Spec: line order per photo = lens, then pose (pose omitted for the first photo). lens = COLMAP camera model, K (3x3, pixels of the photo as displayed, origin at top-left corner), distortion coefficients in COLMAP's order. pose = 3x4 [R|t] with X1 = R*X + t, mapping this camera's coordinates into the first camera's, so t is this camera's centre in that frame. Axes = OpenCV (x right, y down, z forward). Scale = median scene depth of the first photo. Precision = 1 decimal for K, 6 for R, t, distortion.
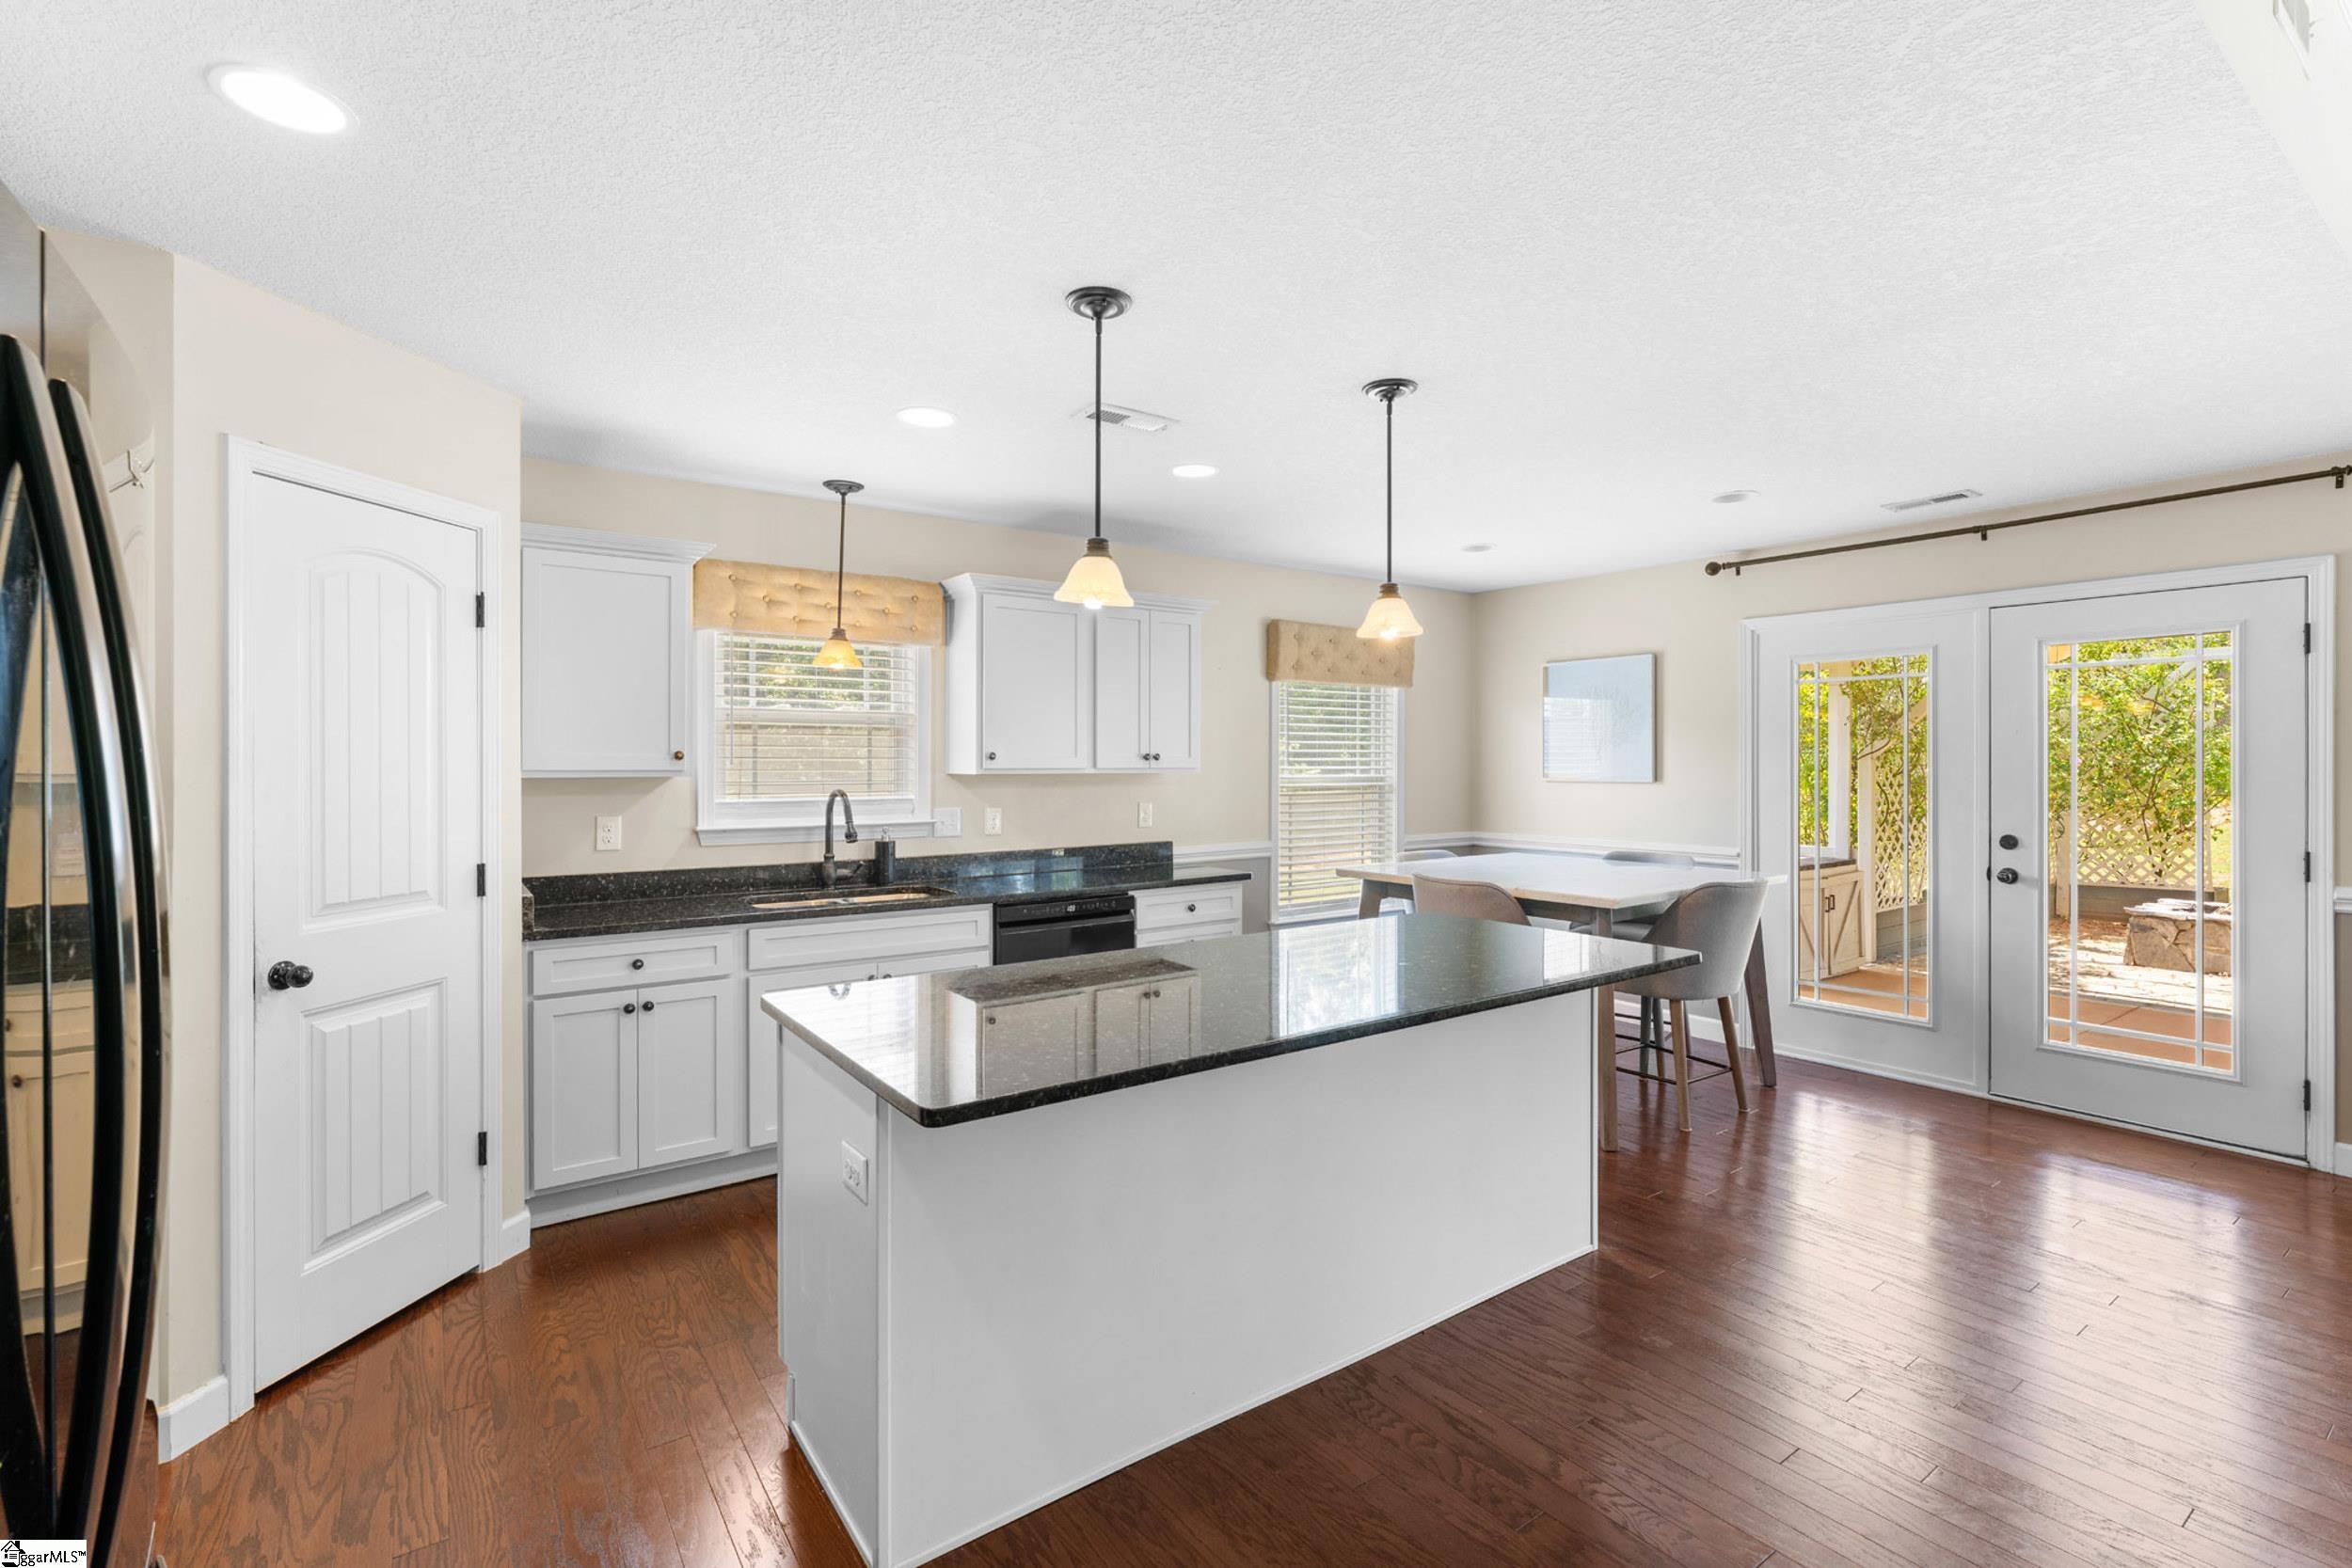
lens RADIAL K [[1055.7, 0, 1173.1], [0, 1055.7, 762.0], [0, 0, 1]] dist [-0.001656, -0.000244]
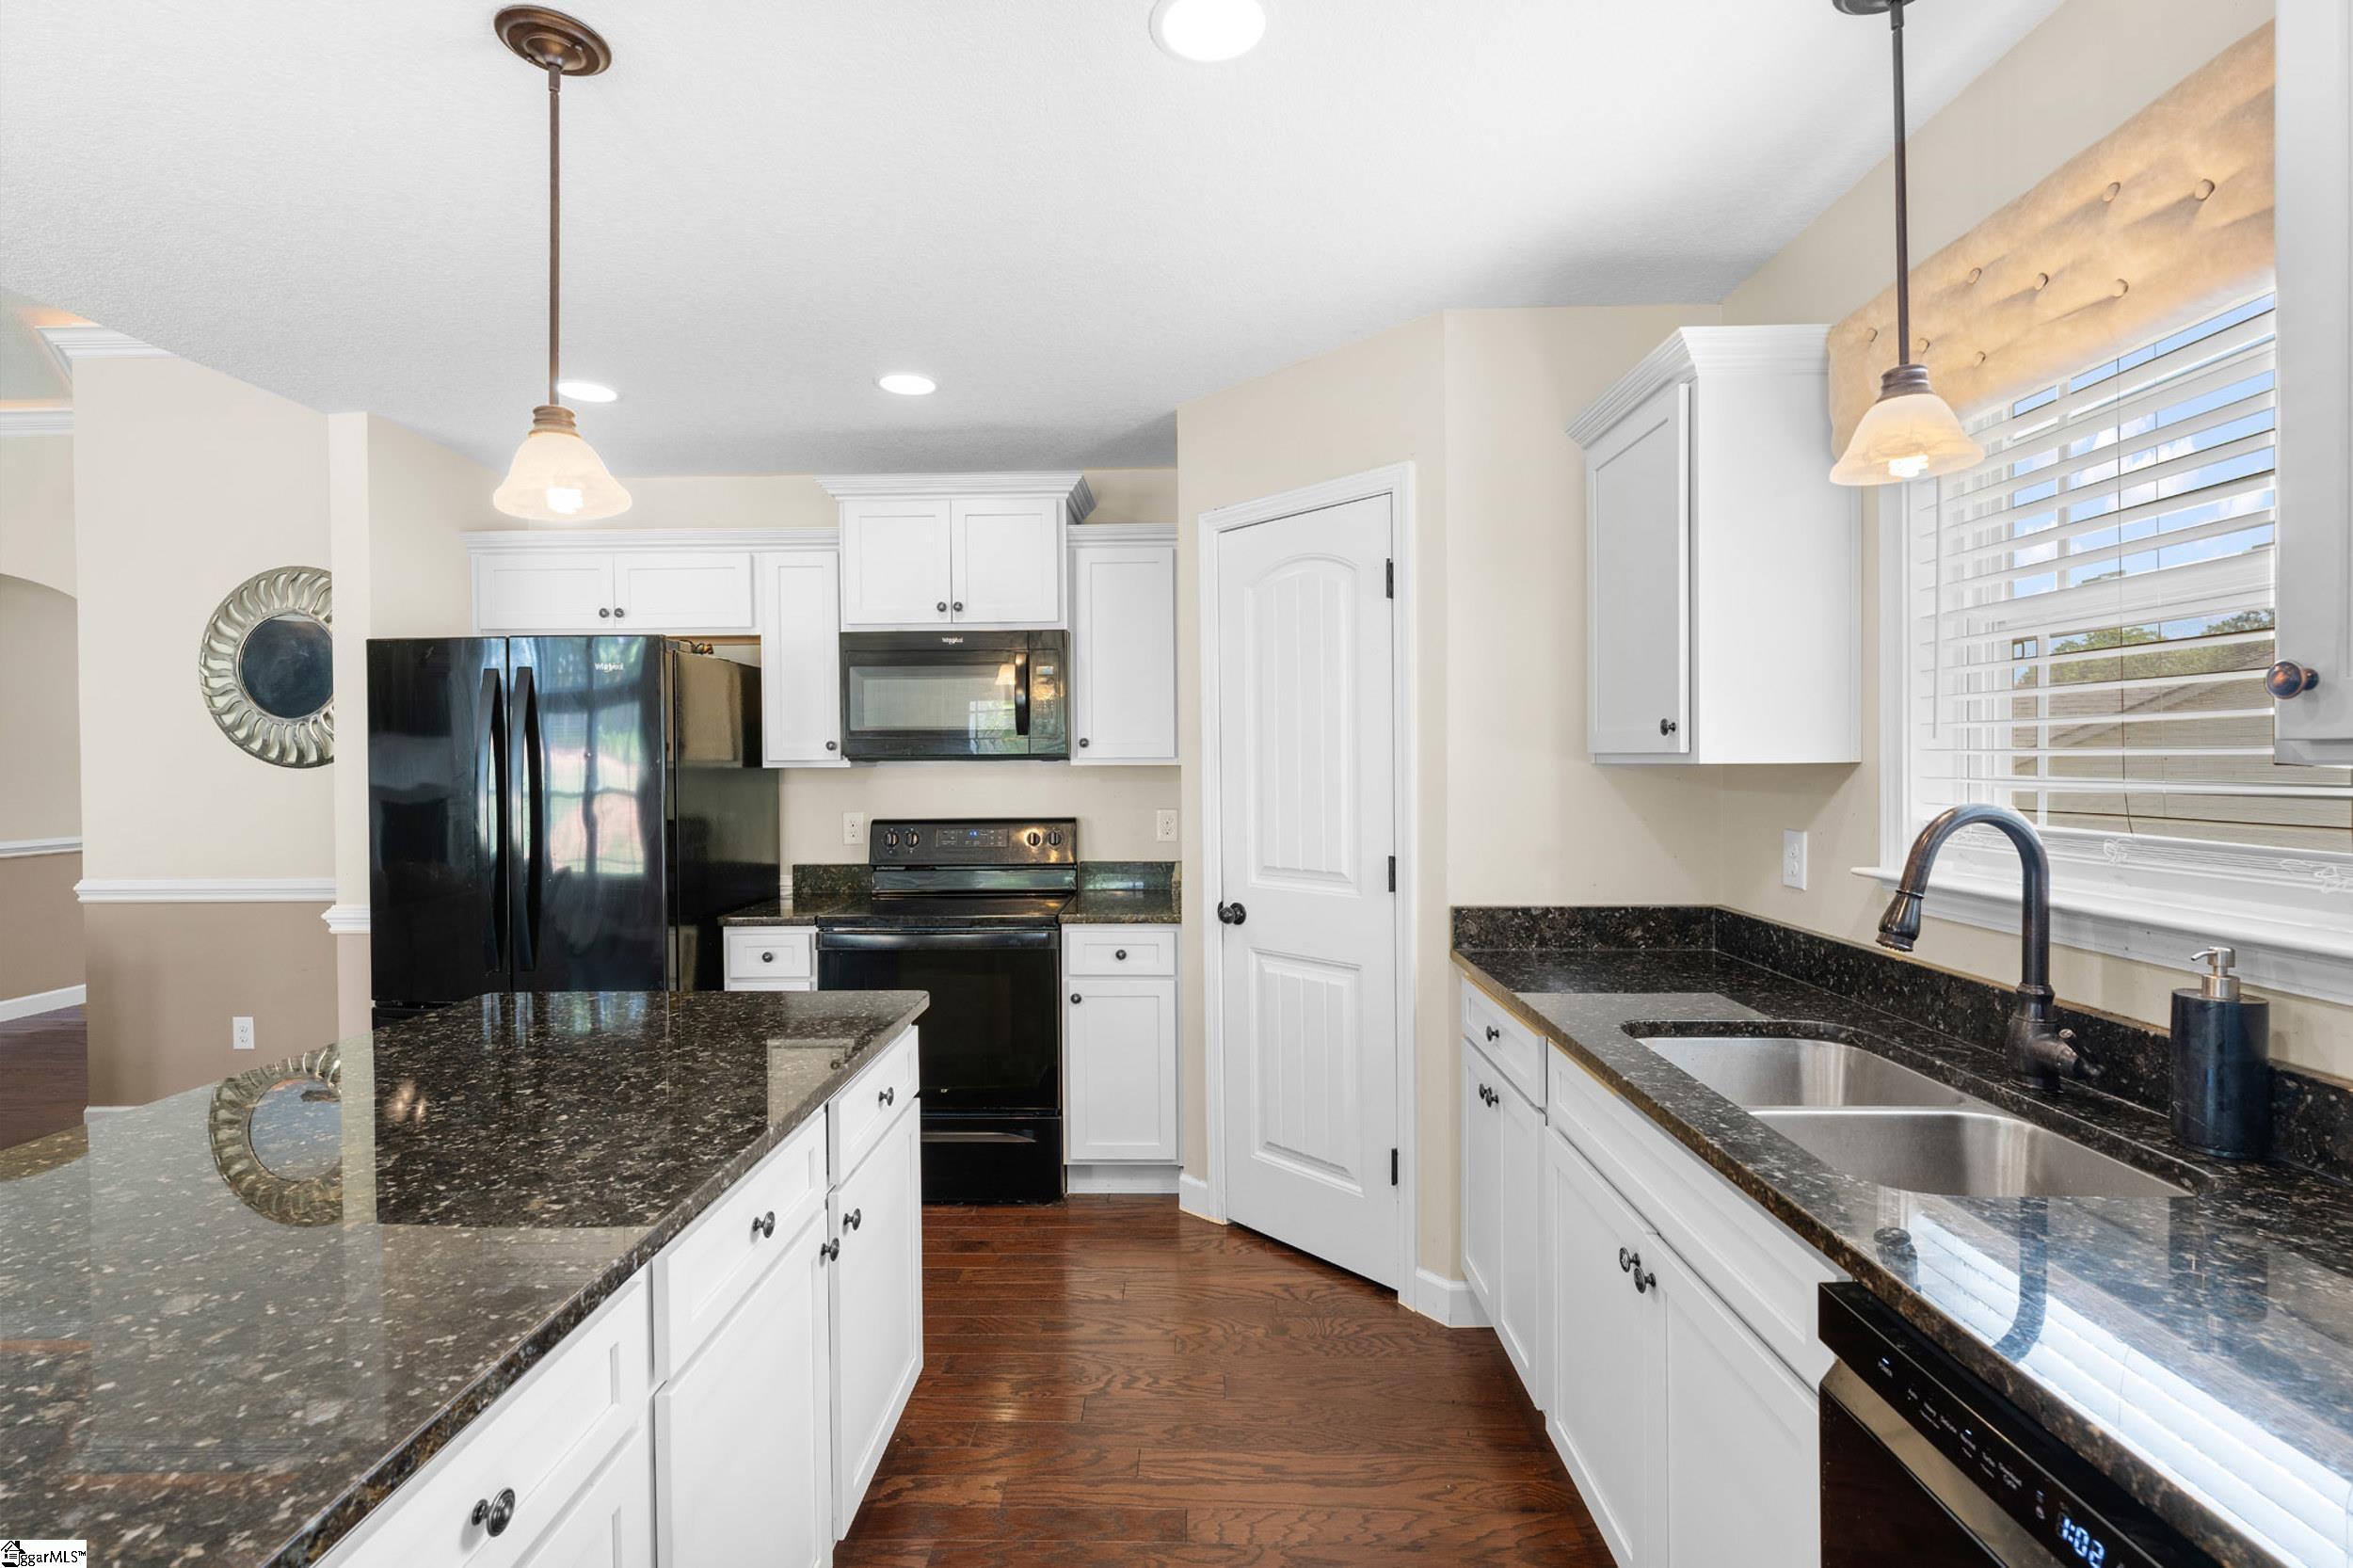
lens RADIAL K [[1056.3, 0, 1152.3], [0, 1056.3, 778.9], [0, 0, 1]] dist [-0.001656, -0.000244]
pose [[-0.611721, 0.012852, -0.790970, 0.137664], [0.006381, 0.999916, 0.011312, 0.012228], [0.791048, 0.001872, -0.611751, 0.970256]]
